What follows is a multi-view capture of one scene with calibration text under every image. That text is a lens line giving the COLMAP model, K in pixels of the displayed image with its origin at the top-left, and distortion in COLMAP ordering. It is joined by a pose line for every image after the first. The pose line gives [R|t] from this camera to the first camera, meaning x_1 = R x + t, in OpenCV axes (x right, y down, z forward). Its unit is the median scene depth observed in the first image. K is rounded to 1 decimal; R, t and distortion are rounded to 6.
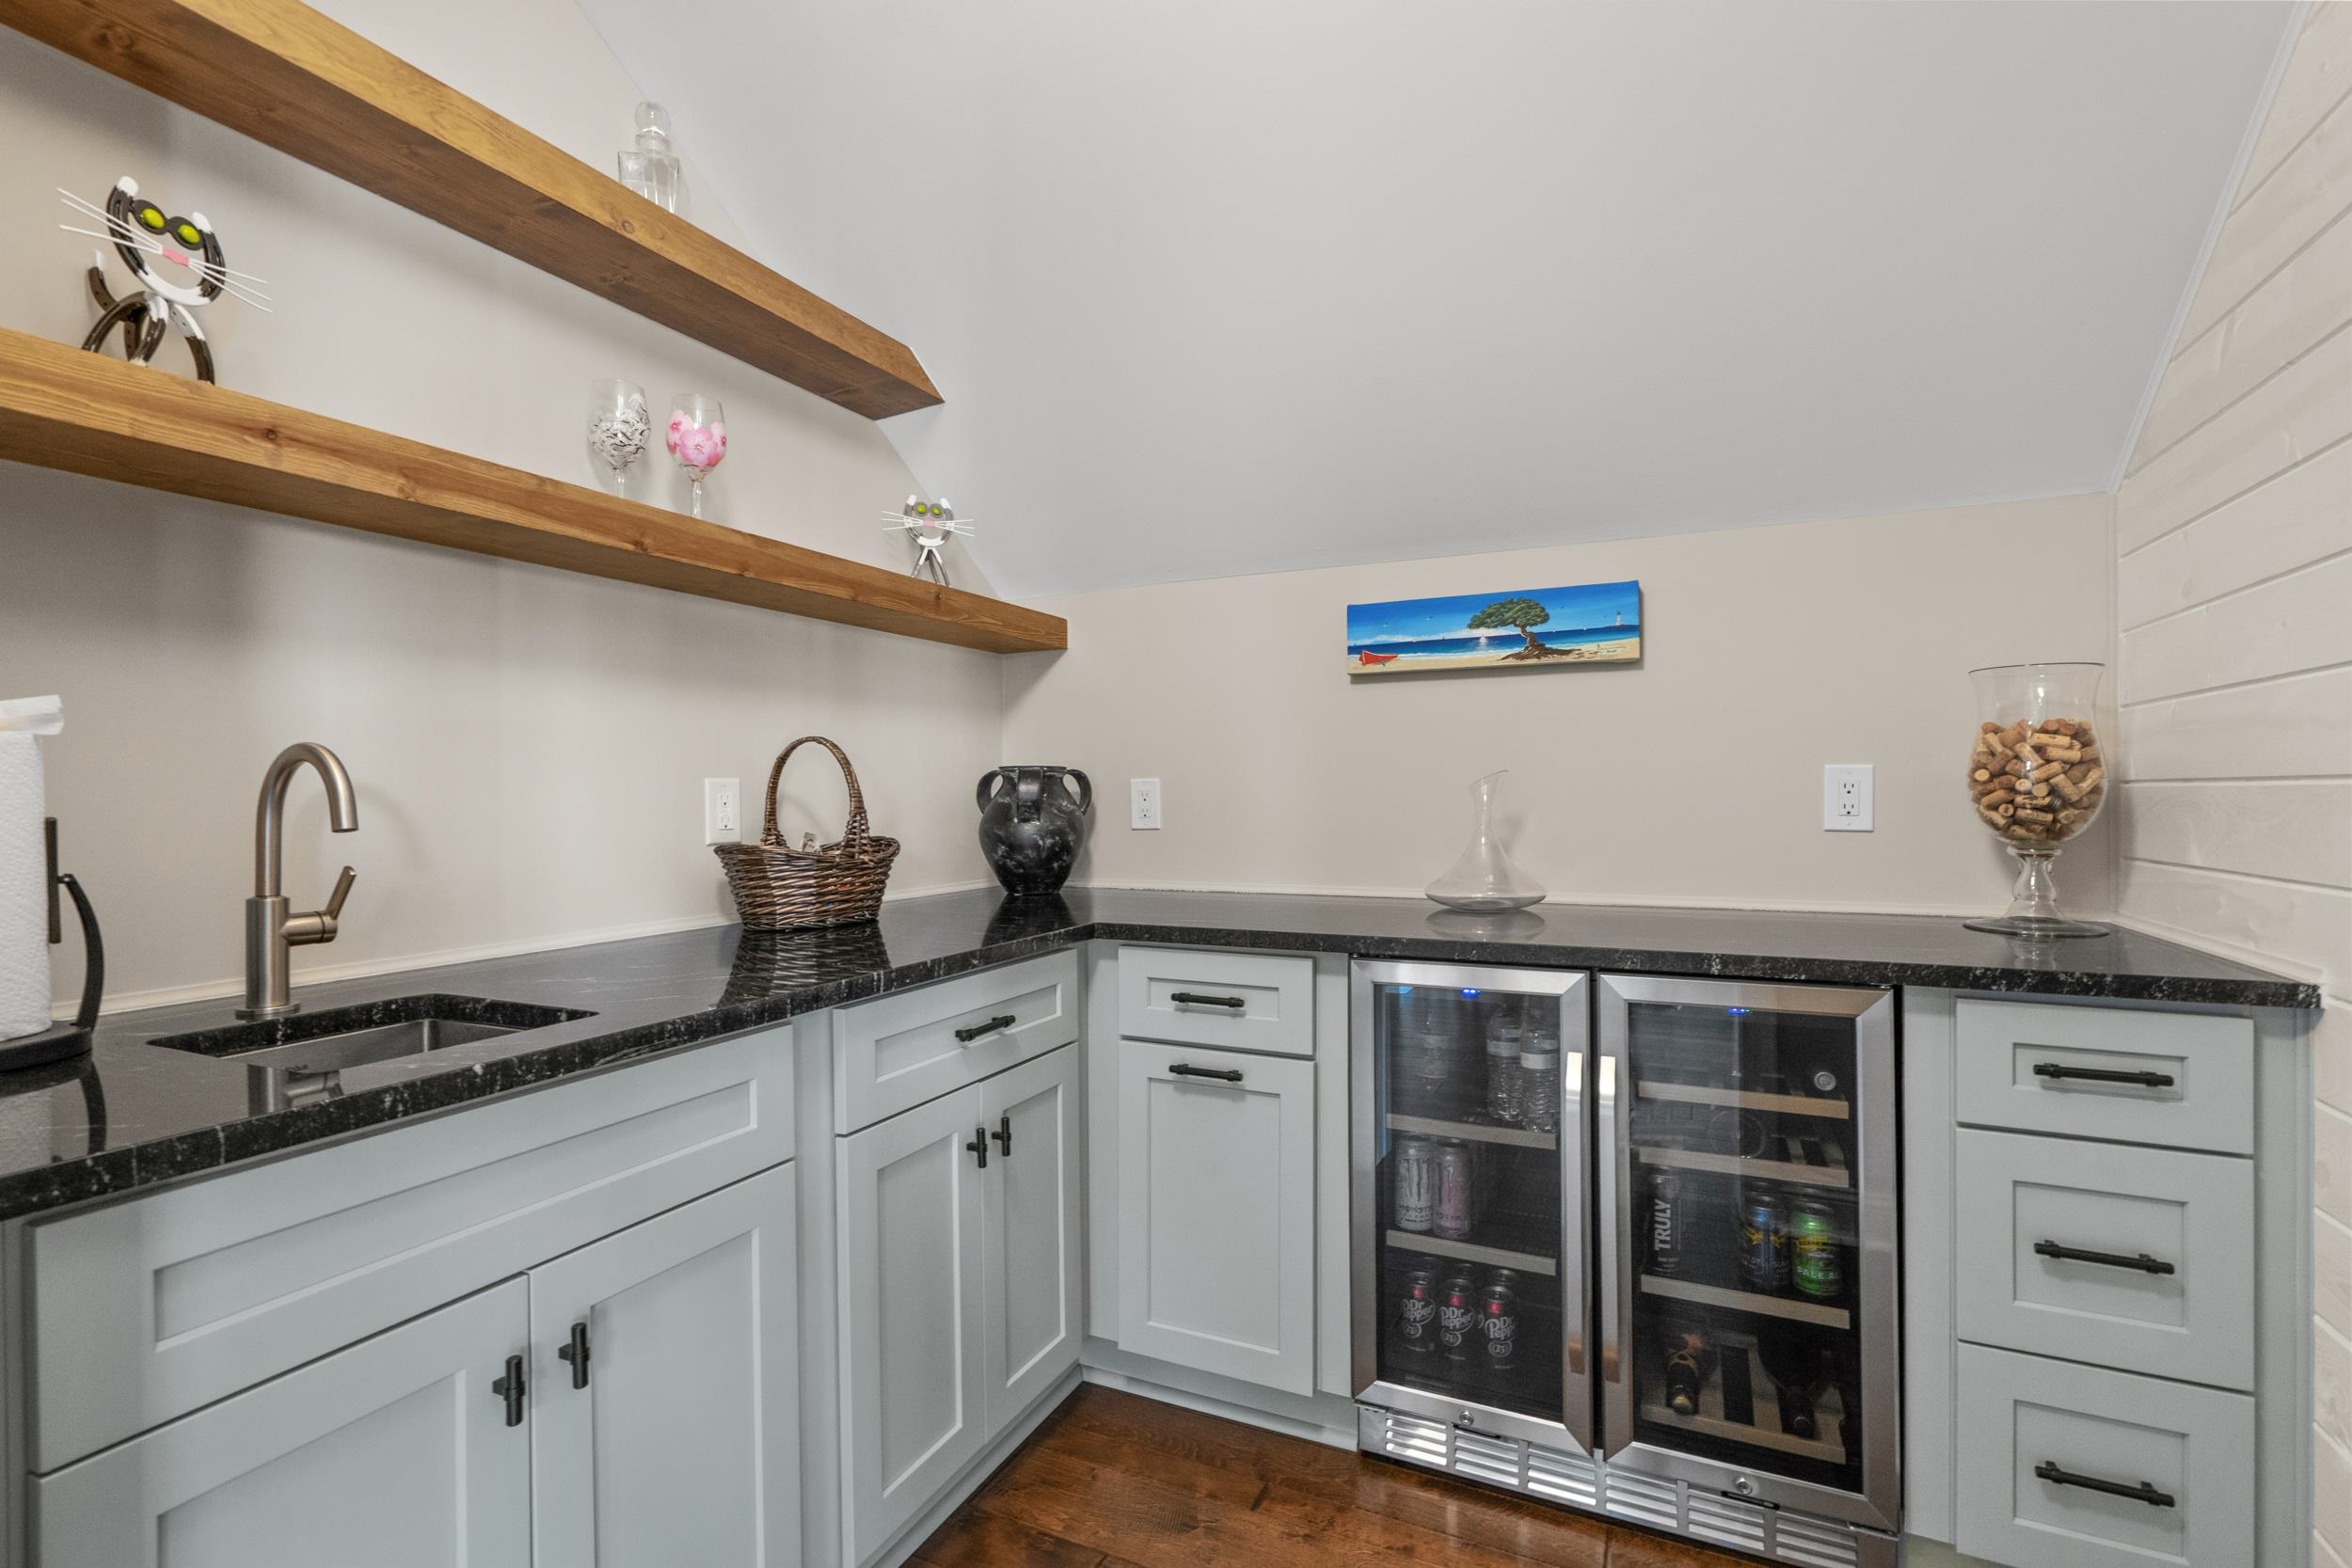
lens RADIAL K [[1073.7, 0, 1174.3], [0, 1073.7, 791.5], [0, 0, 1]] dist [-0.004334, 0.001700]
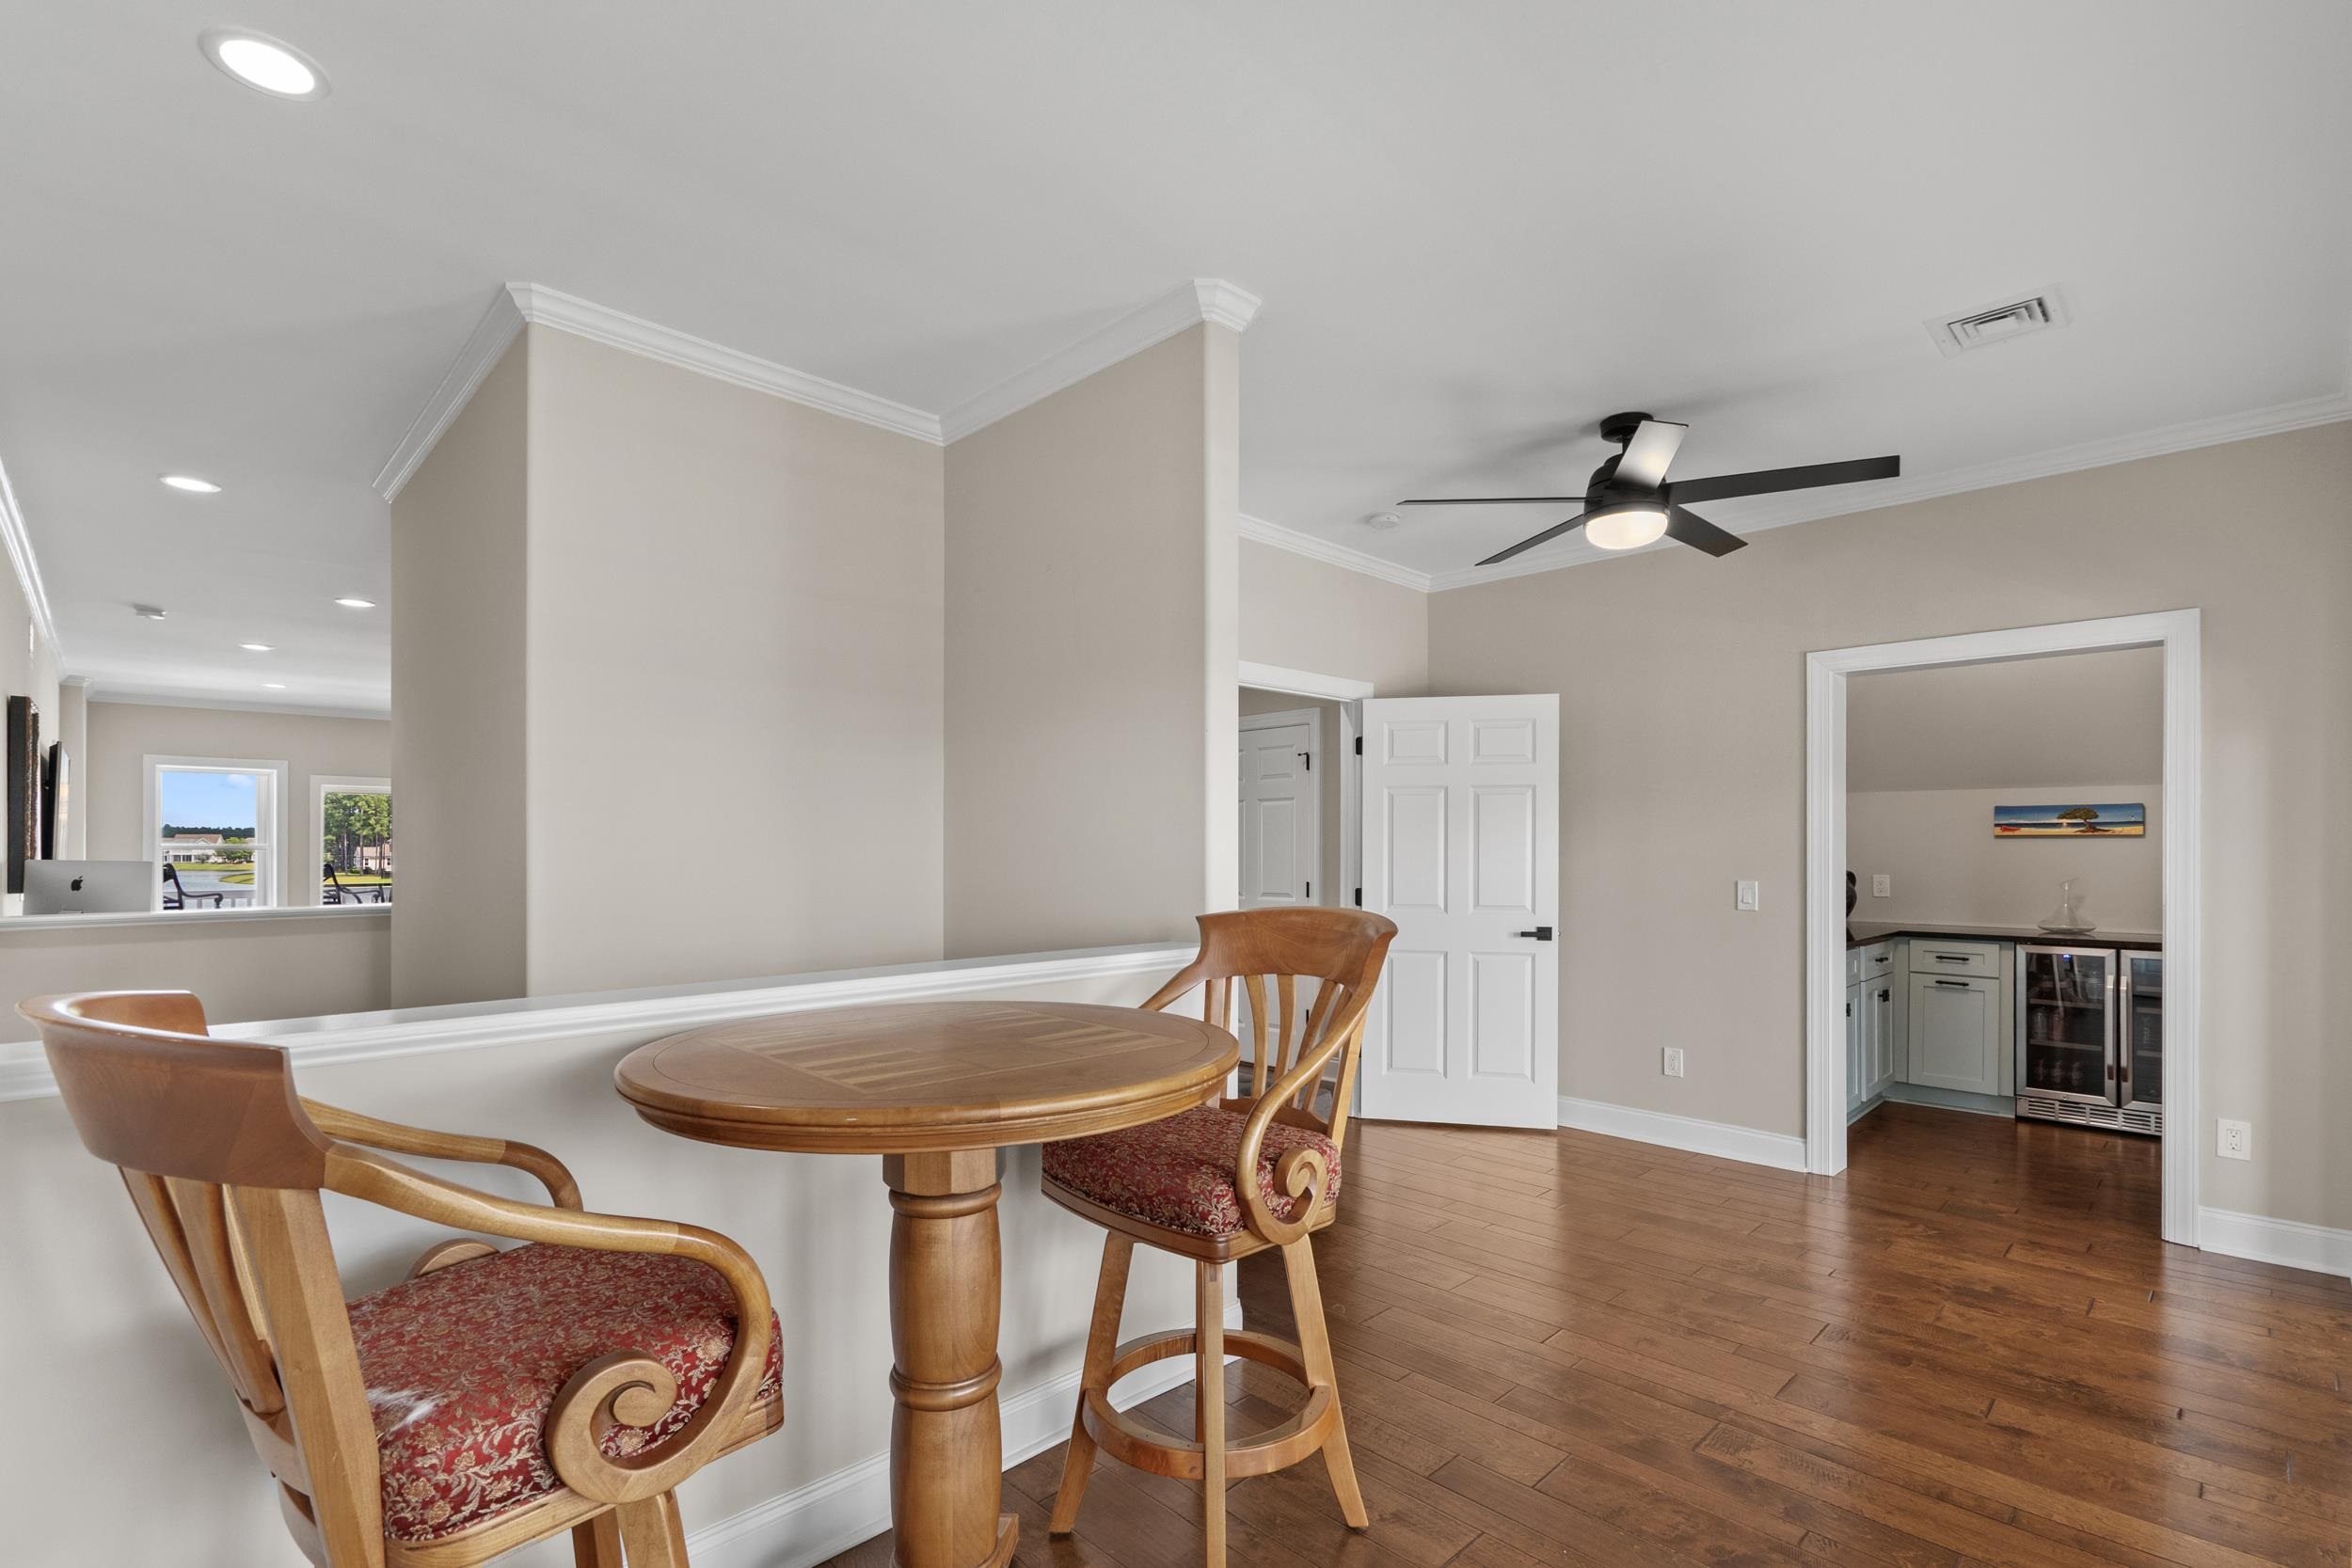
lens RADIAL K [[1073.7, 0, 1174.0], [0, 1073.7, 846.7], [0, 0, 1]] dist [-0.004334, 0.001700]
pose [[0.937580, 0.008717, -0.347659, -0.936442], [-0.007725, 0.999961, 0.004241, -0.102072], [0.347683, -0.001291, 0.937611, -2.440081]]
